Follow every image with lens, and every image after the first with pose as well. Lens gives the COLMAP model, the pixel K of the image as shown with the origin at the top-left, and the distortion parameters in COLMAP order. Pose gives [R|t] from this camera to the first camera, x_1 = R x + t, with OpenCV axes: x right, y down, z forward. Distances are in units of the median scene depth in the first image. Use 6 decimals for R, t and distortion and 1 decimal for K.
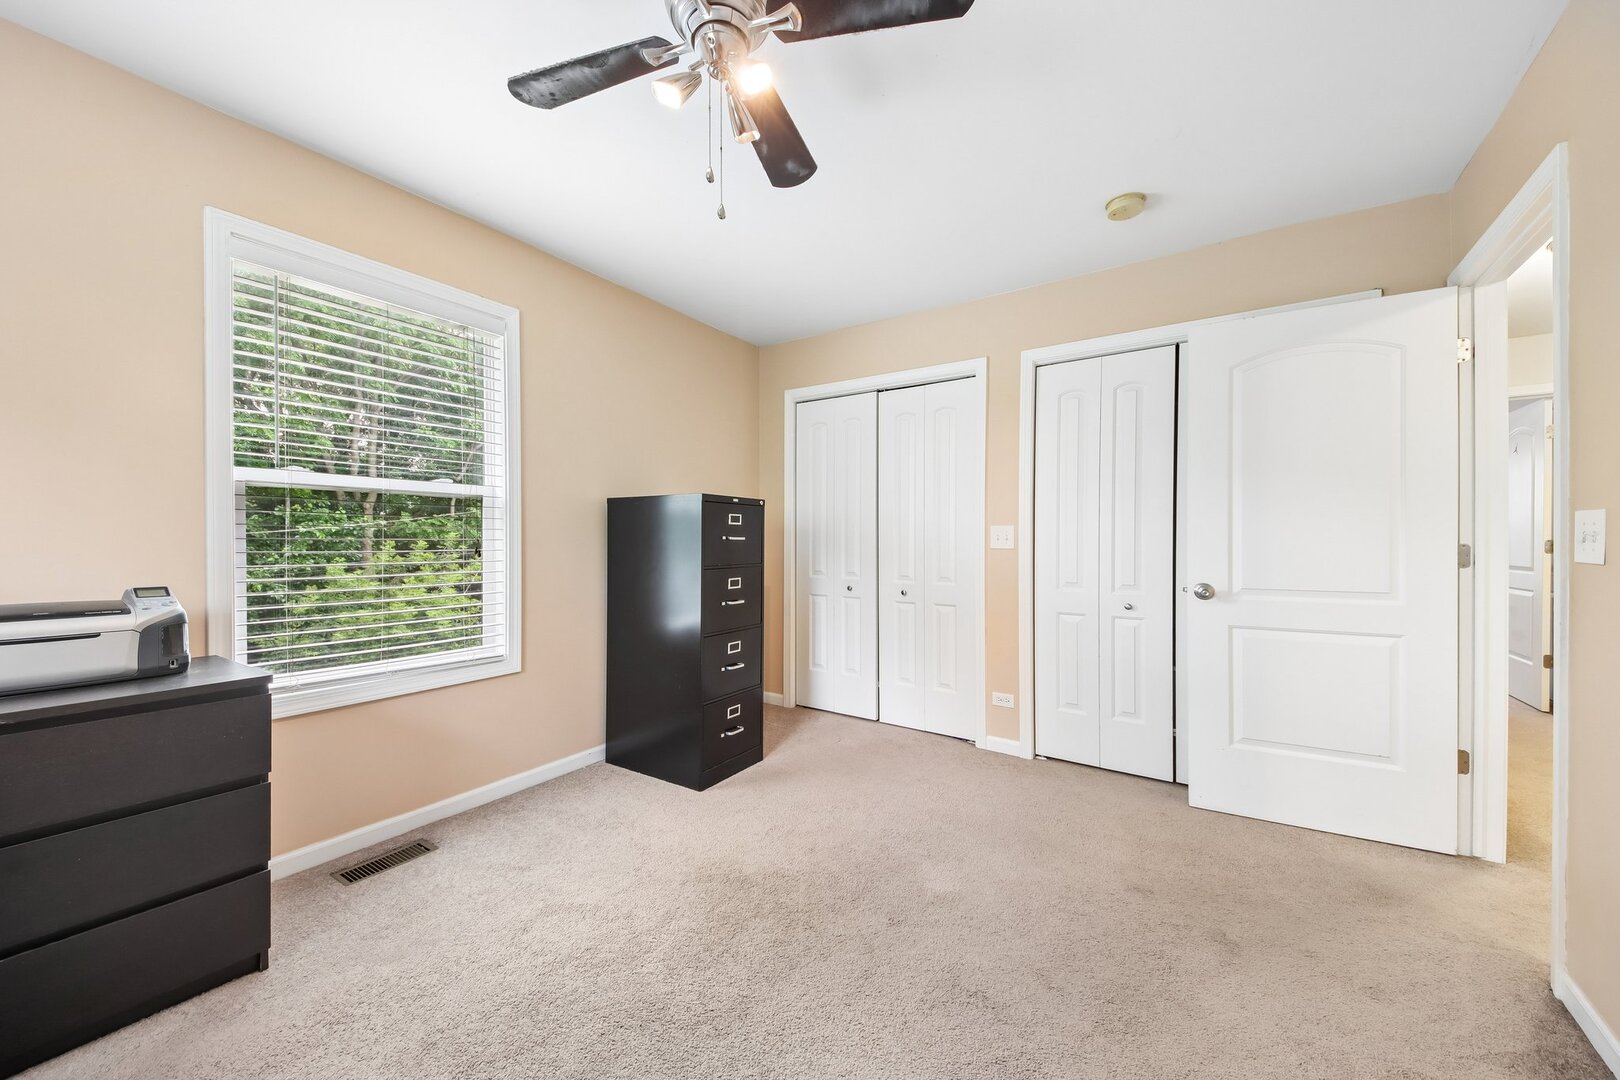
lens RADIAL K [[599.9, 0, 805.2], [0, 599.9, 548.6], [0, 0, 1]] dist [0.047429, -0.034211]
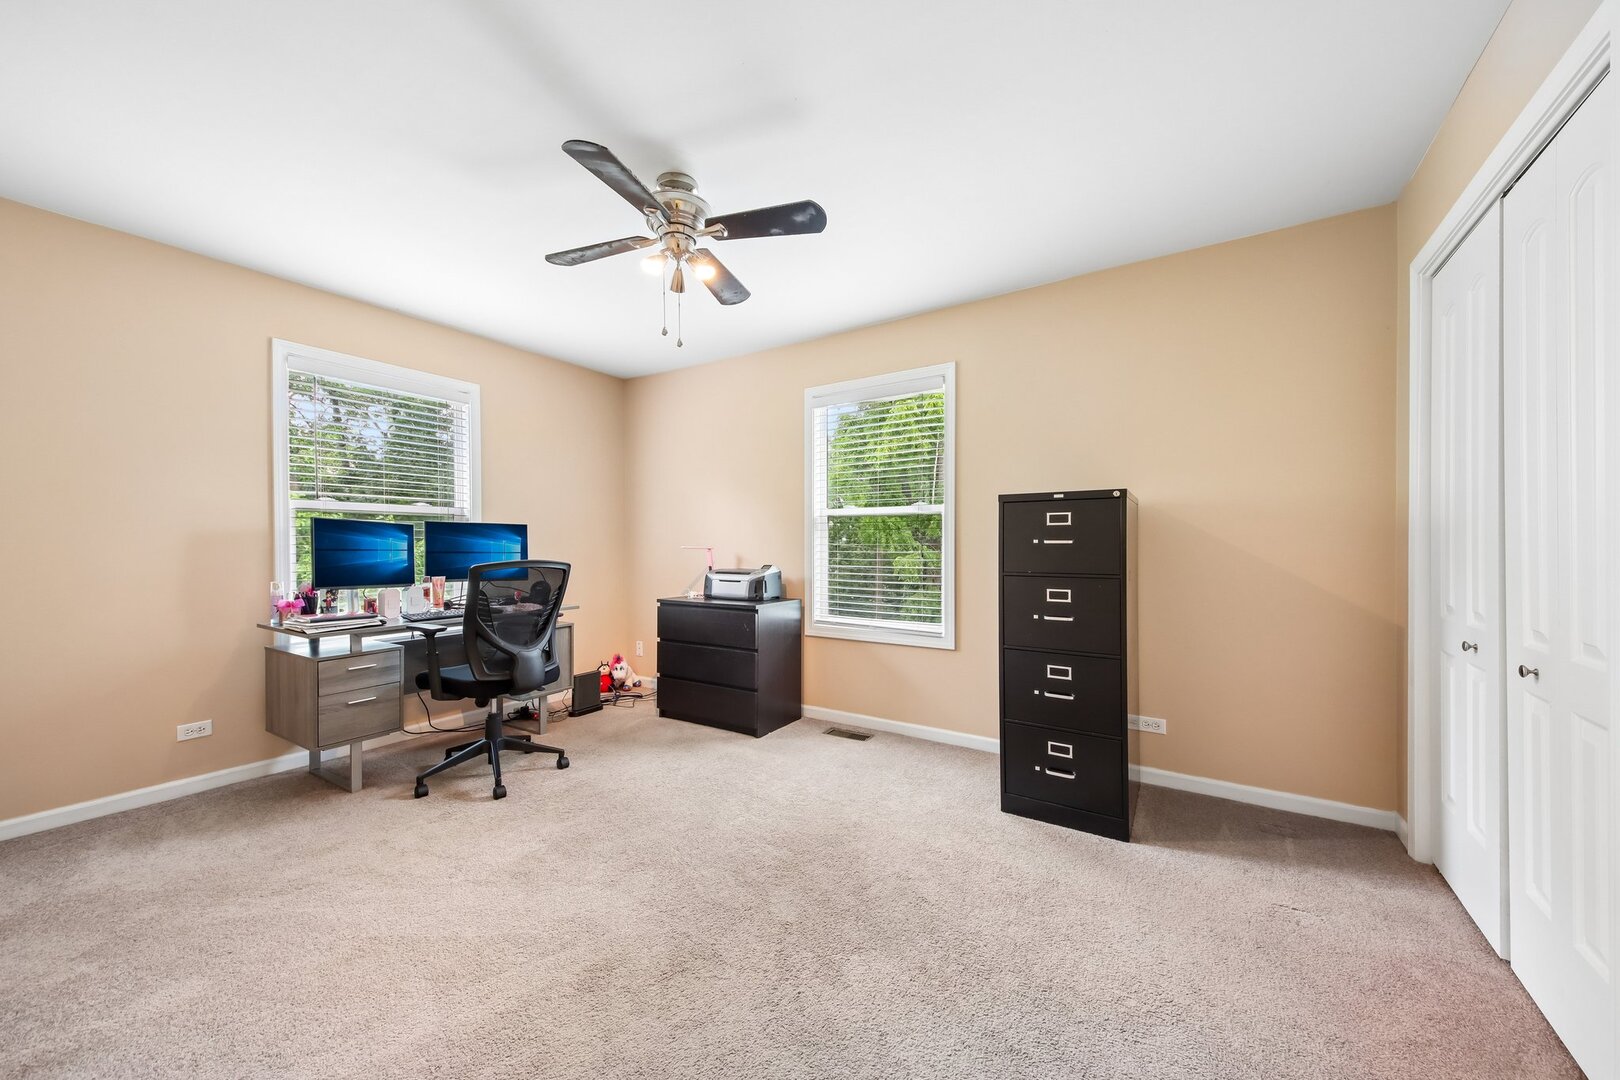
lens RADIAL K [[599.9, 0, 805.2], [0, 599.9, 548.6], [0, 0, 1]] dist [0.047429, -0.034211]
pose [[-0.012861, 0.004853, -0.999906, 0.858102], [-0.008540, 0.999951, 0.004963, -0.010373], [0.999881, 0.008603, -0.012819, 0.779470]]
